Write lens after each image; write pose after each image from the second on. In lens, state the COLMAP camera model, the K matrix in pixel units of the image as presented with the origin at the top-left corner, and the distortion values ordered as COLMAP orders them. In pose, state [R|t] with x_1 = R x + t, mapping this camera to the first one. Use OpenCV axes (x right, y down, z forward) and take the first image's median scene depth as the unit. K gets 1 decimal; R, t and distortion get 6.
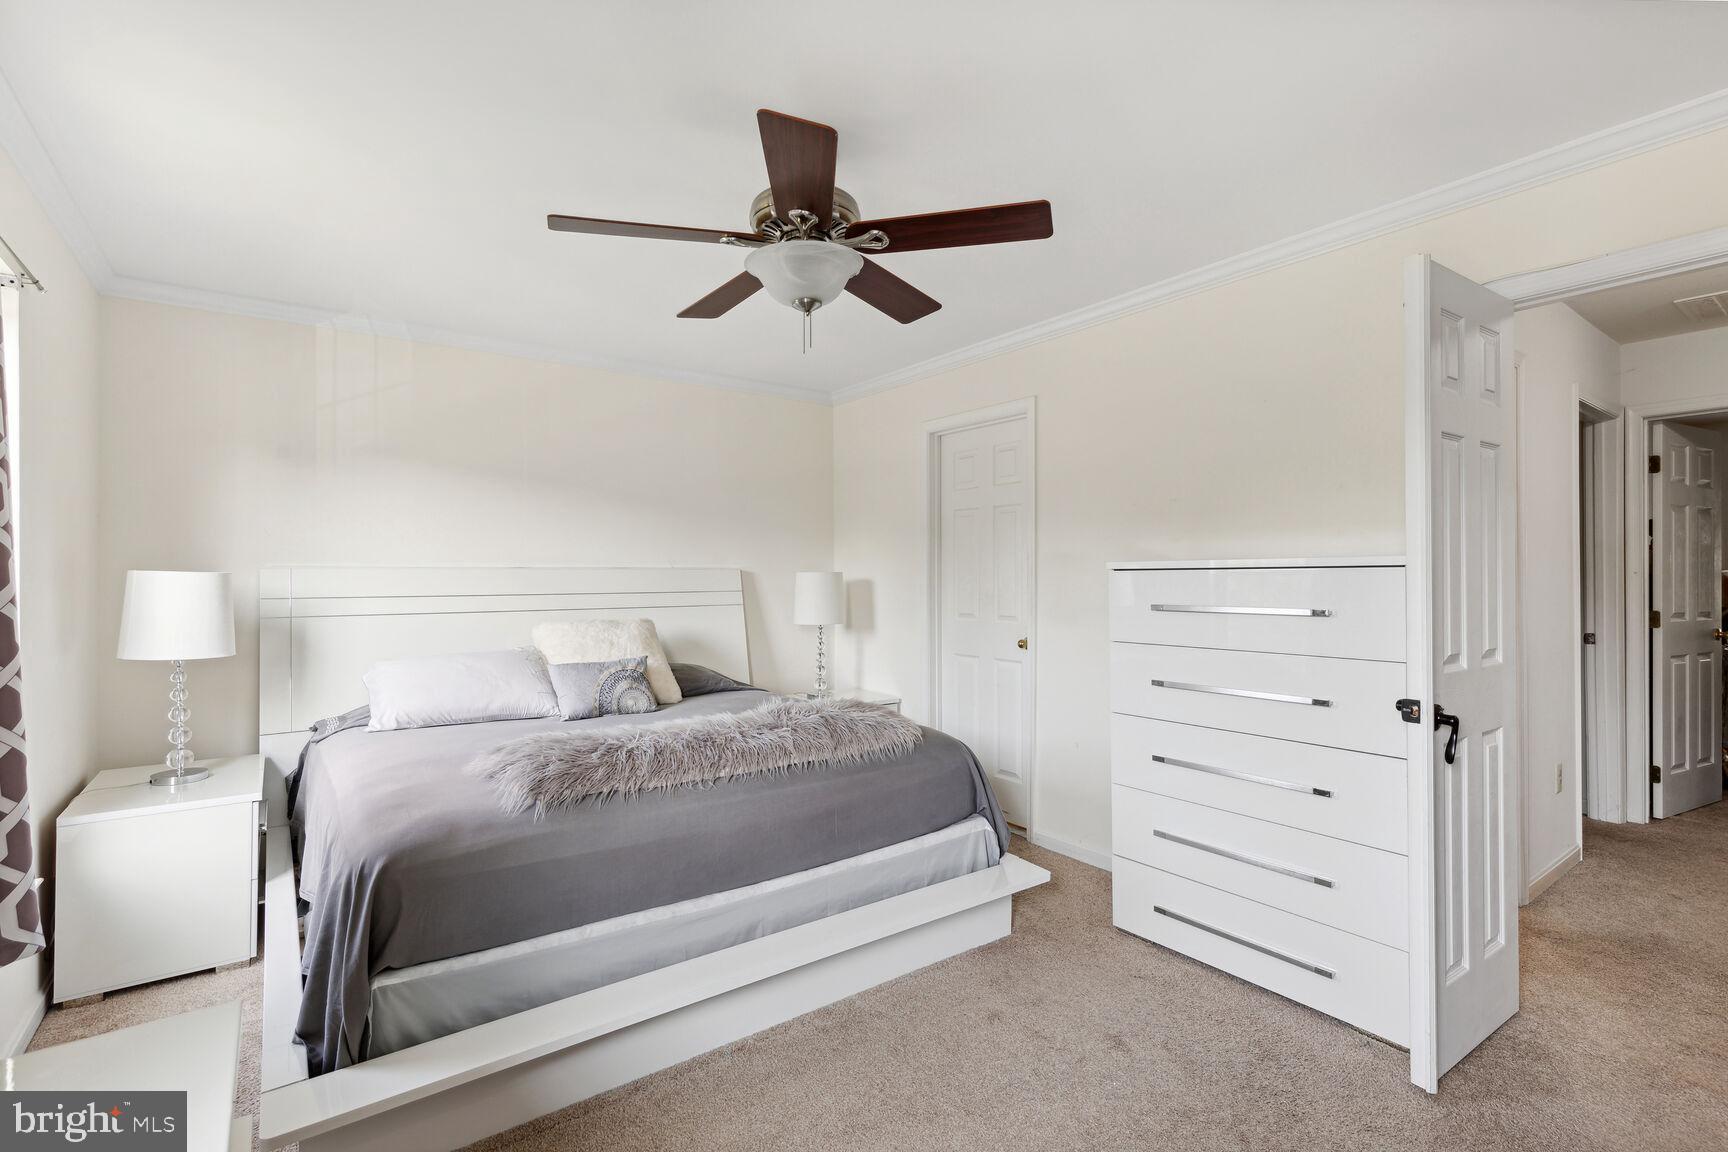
lens RADIAL K [[785.9, 0, 860.1], [0, 785.9, 572.6], [0, 0, 1]] dist [0.001018, 0.000053]
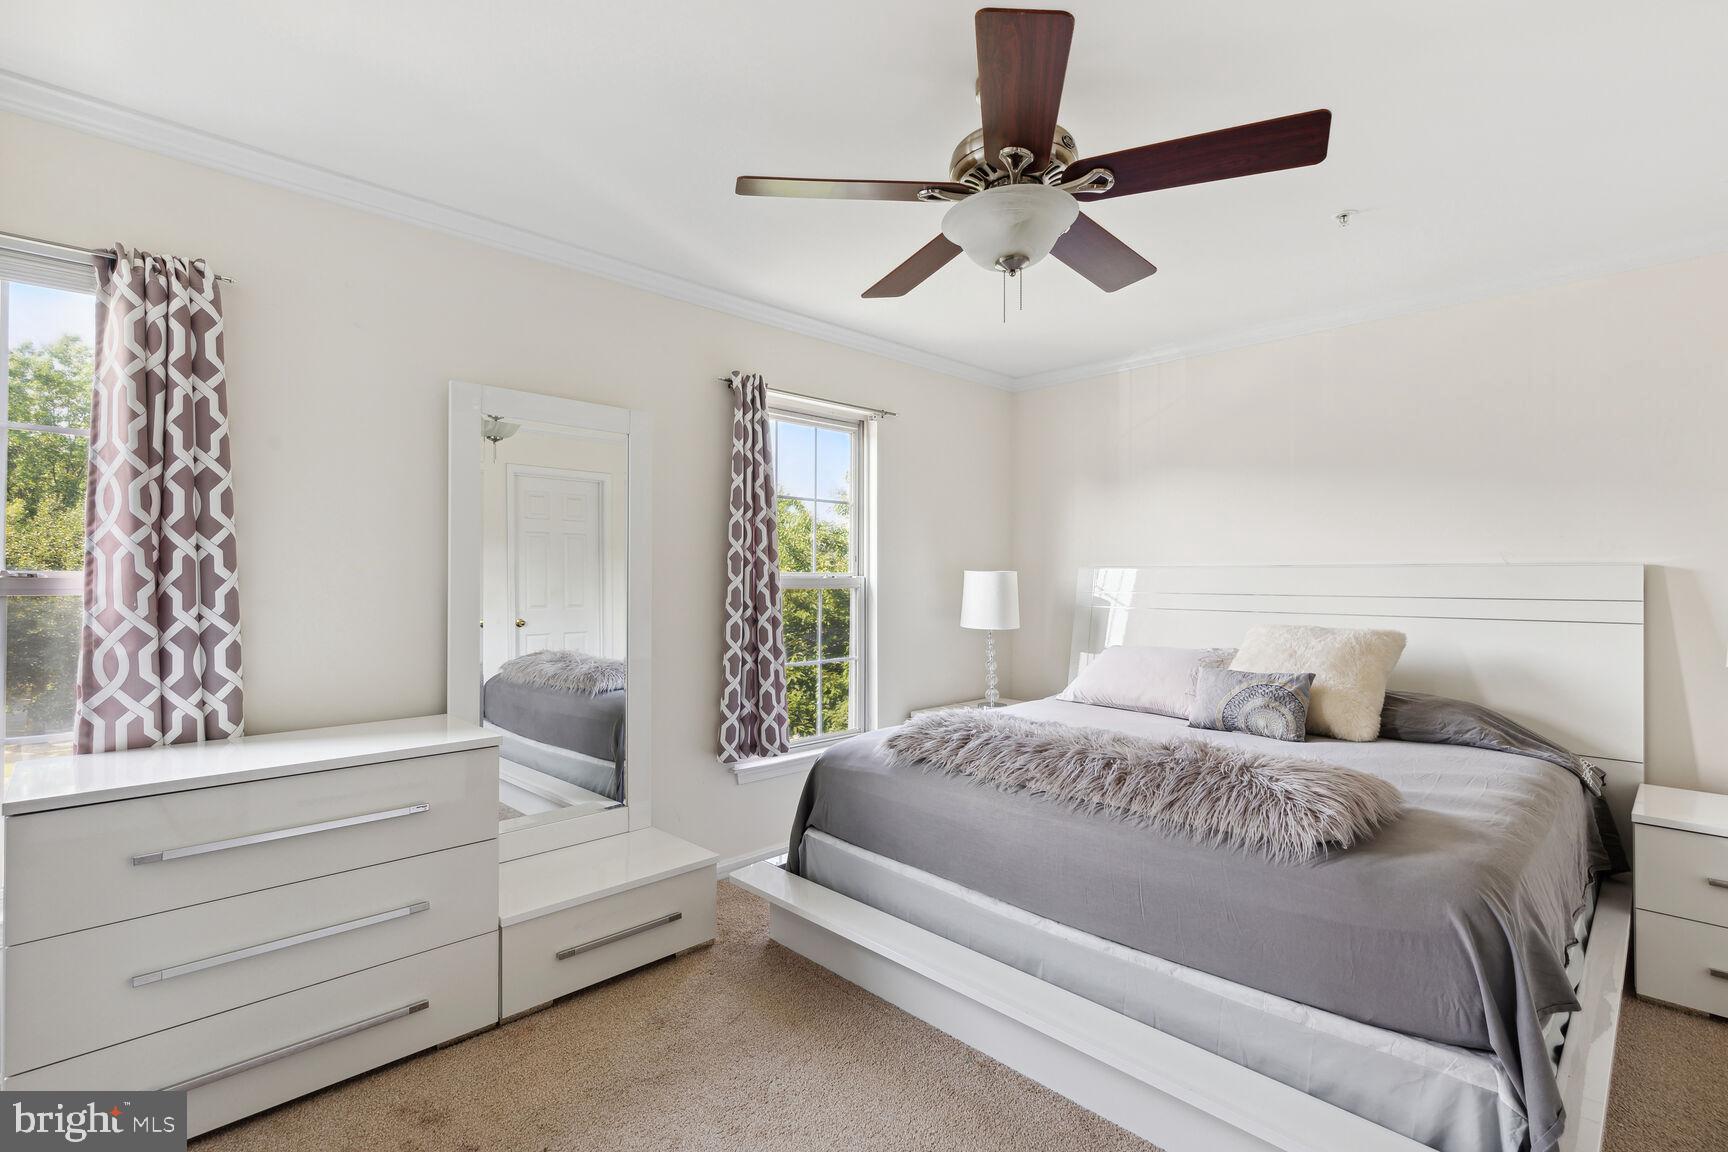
lens RADIAL K [[785.9, 0, 860.1], [0, 785.9, 572.6], [0, 0, 1]] dist [0.001018, 0.000053]
pose [[0.133048, -0.001605, -0.991108, 0.630674], [0.003246, 0.999994, -0.001184, 0.002536], [0.991104, -0.003060, 0.133052, 0.582654]]
